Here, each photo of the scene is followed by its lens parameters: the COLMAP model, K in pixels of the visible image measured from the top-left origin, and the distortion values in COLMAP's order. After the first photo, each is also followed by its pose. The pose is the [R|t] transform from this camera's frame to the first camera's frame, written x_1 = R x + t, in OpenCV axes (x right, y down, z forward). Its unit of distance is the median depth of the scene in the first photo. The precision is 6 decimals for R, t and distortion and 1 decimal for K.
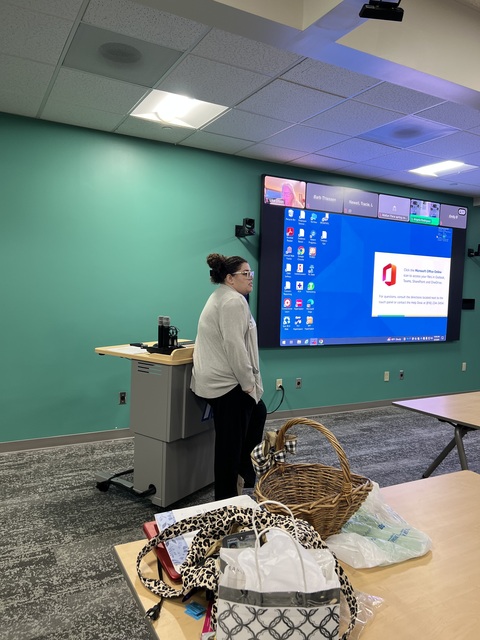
lens RADIAL K [[474.8, 0, 240.0], [0, 474.8, 320.0], [0, 0, 1]] dist [0.096937, -0.109817]
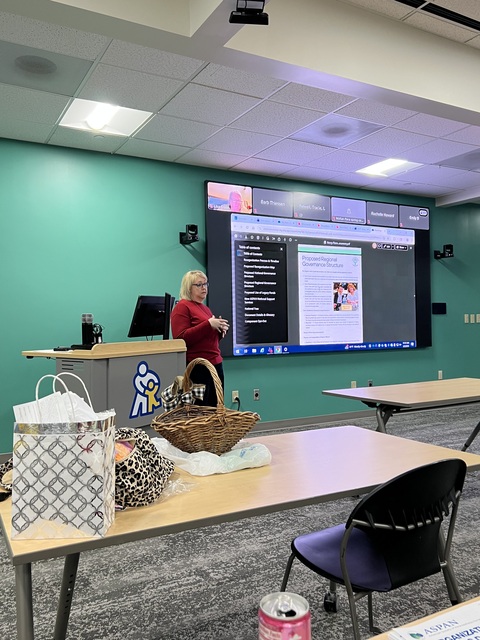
lens RADIAL K [[538.9, 0, 240.0], [0, 538.9, 320.0], [0, 0, 1]] dist [0.121738, -0.137021]
pose [[0.998912, -0.046286, 0.005614, 0.103520], [0.046569, 0.996370, -0.071263, 0.067488], [-0.002295, 0.071447, 0.997442, -0.099271]]
